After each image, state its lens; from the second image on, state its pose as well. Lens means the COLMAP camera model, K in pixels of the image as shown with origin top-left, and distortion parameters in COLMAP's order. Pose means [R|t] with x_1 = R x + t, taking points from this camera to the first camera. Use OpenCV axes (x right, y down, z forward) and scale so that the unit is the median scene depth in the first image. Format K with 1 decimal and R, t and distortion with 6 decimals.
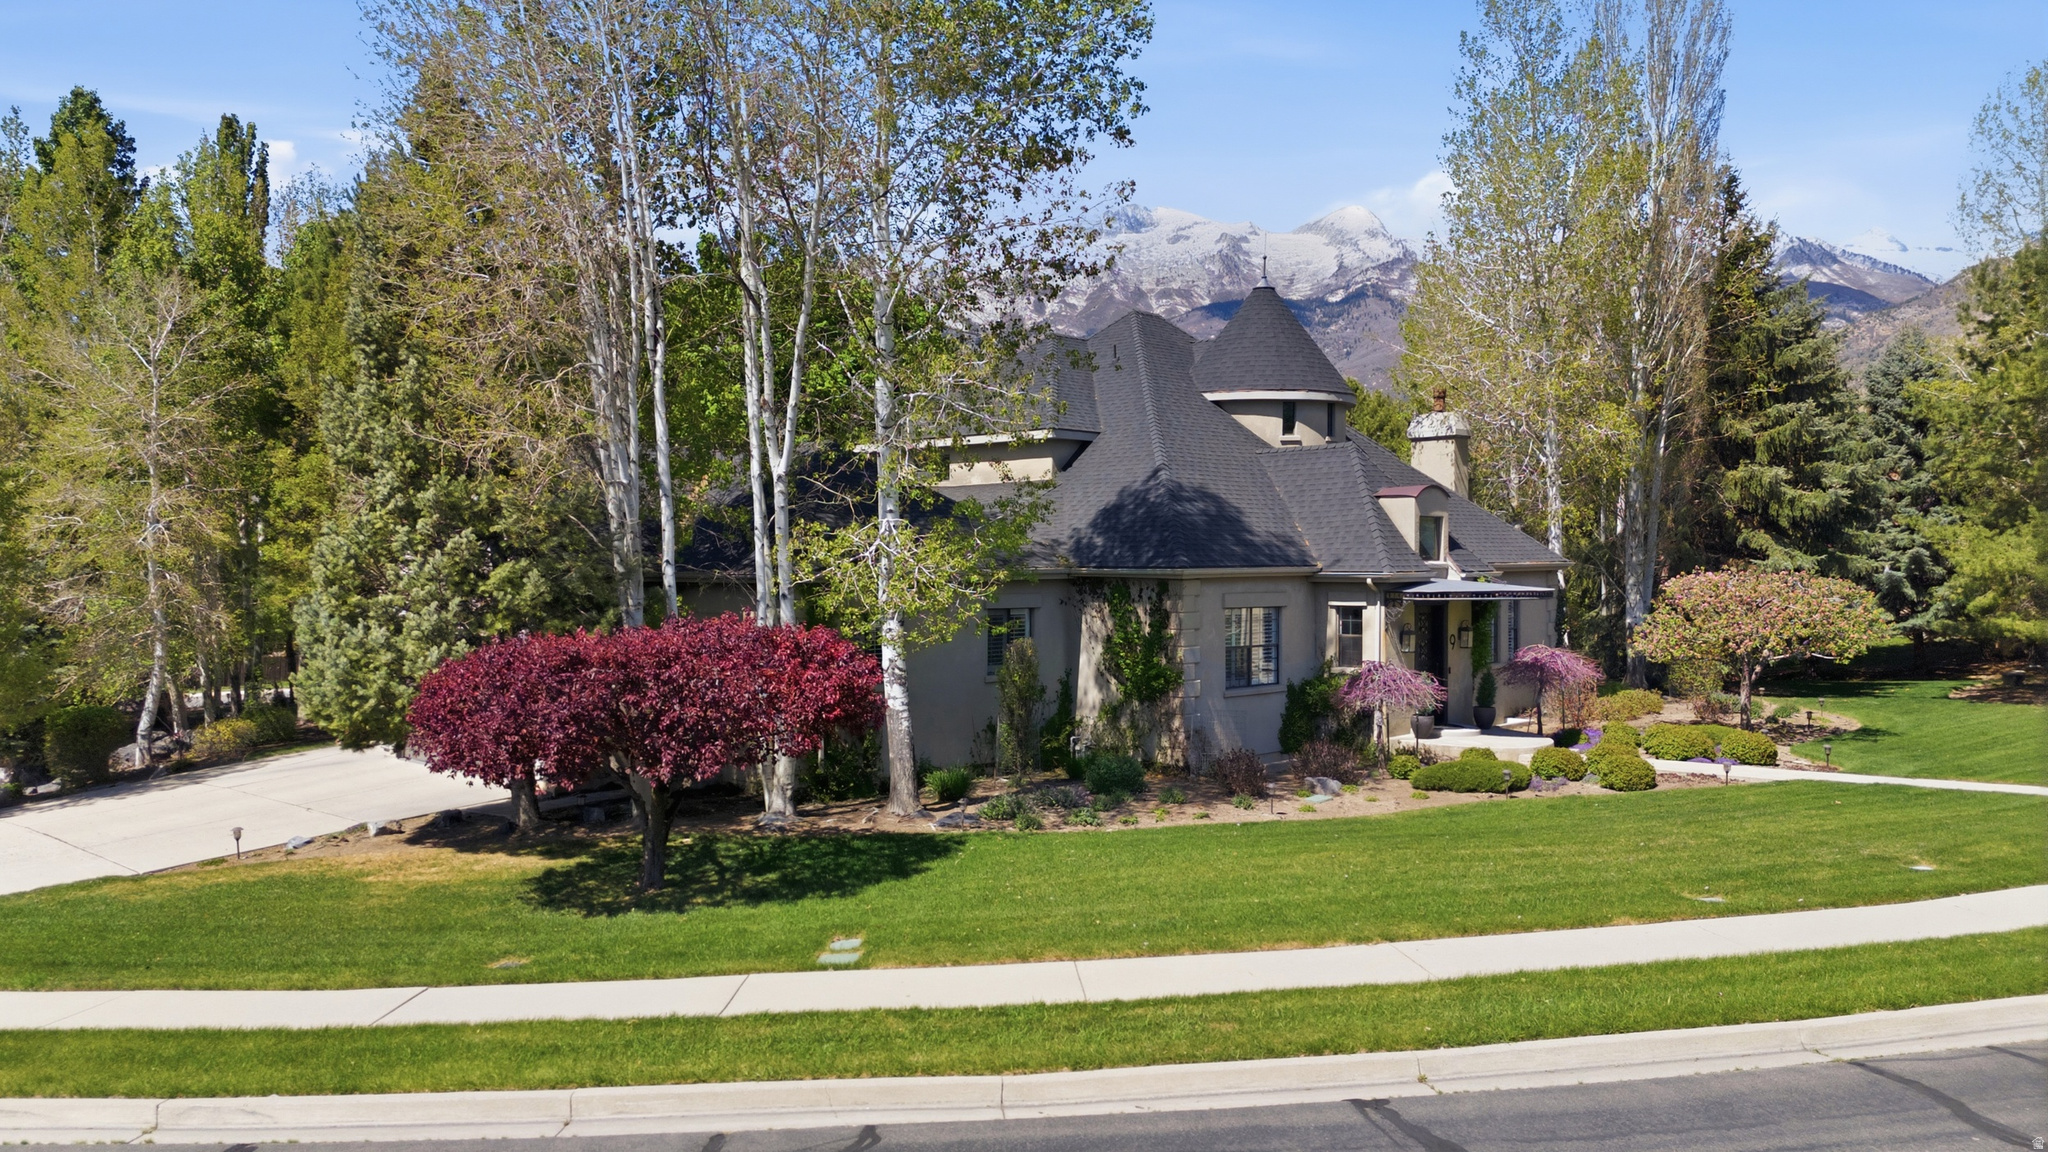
lens RADIAL K [[1495.0, 0, 1025.7], [0, 1495.0, 575.3], [0, 0, 1]] dist [0.084402, -0.081998]
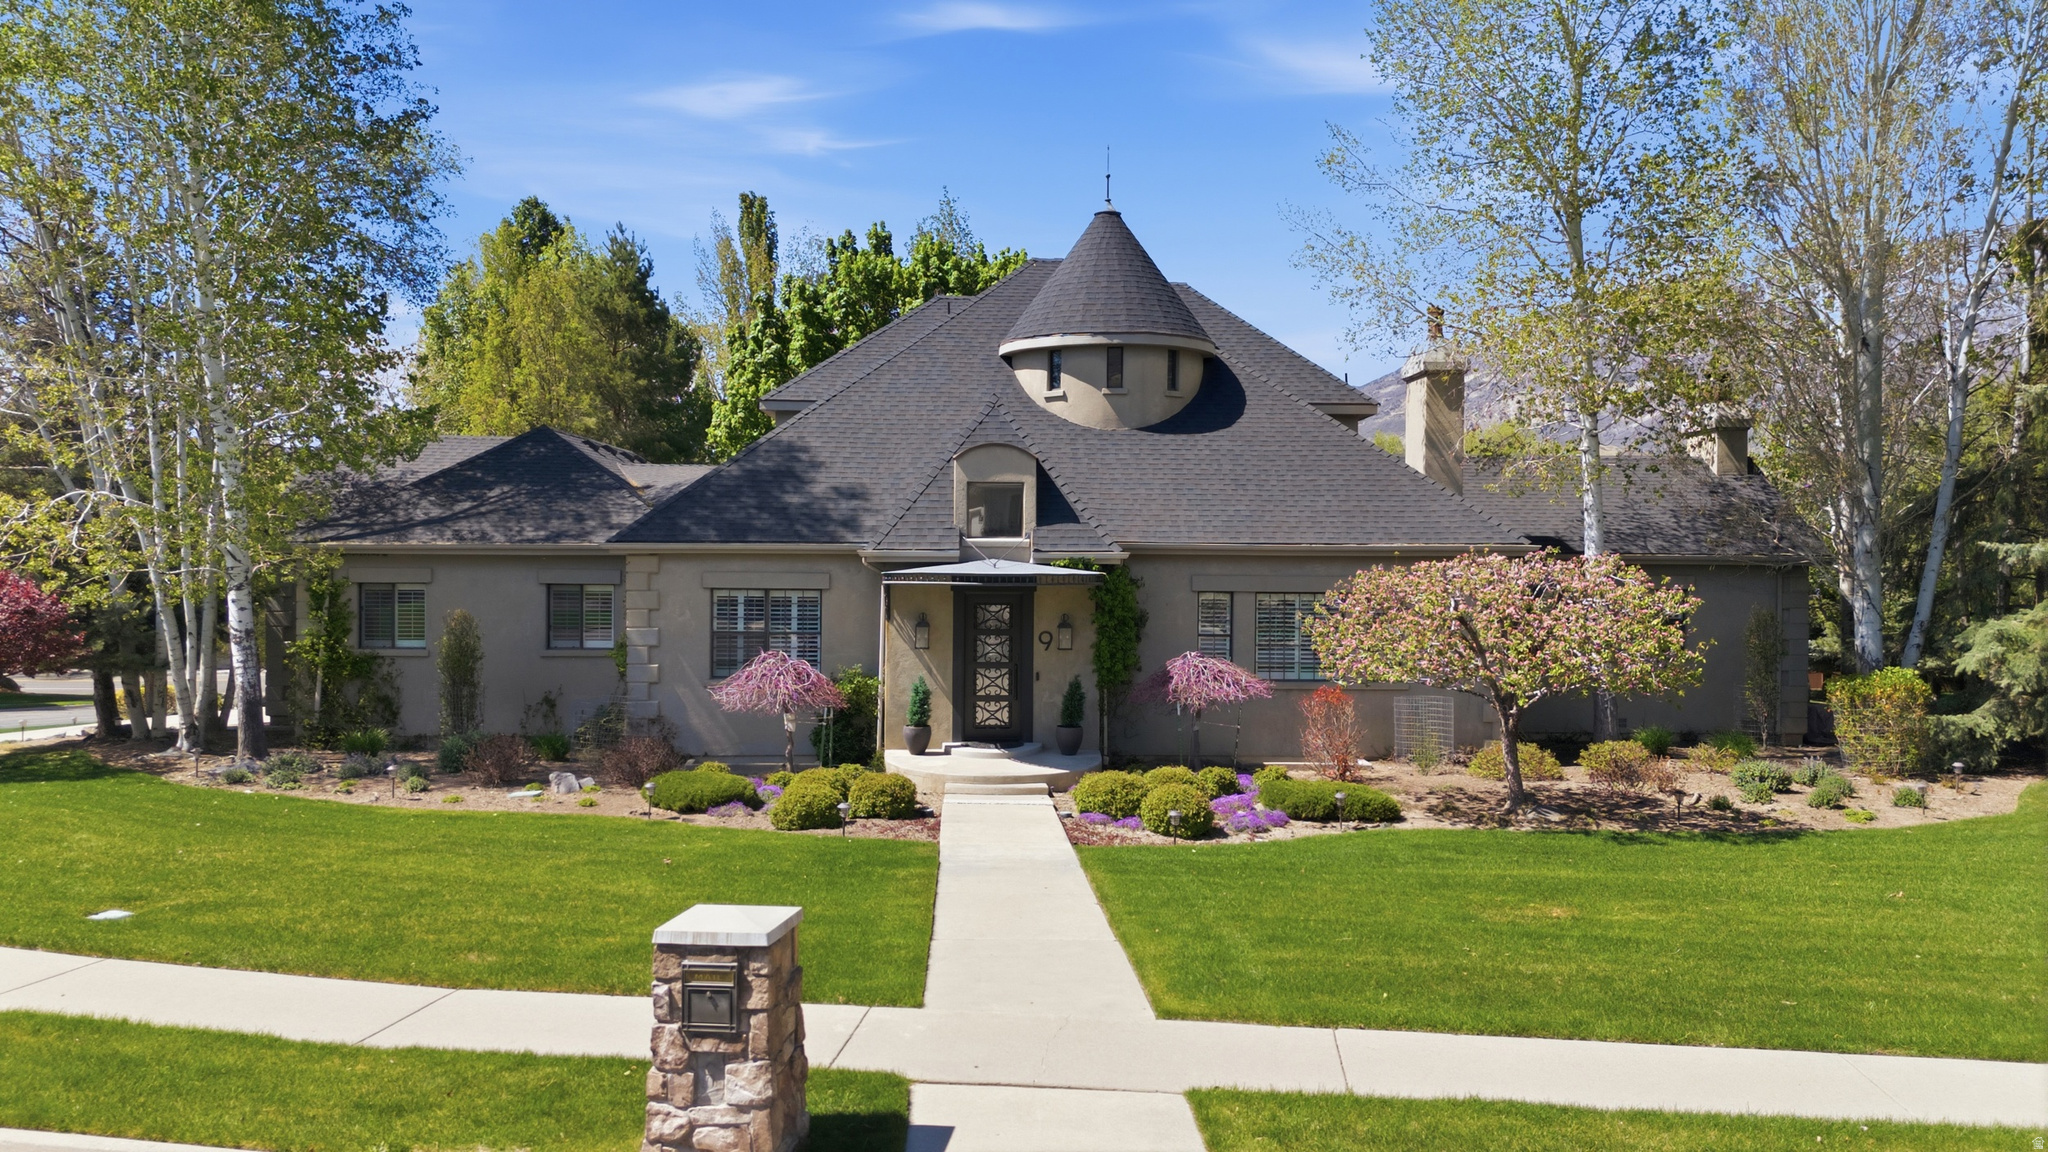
lens RADIAL K [[1495.0, 0, 1025.7], [0, 1495.0, 575.3], [0, 0, 1]] dist [0.084402, -0.081998]
pose [[0.723248, 0.013131, -0.690464, 0.738144], [-0.015049, 0.999881, 0.003252, 0.006758], [0.690425, 0.008039, 0.723360, 0.388040]]
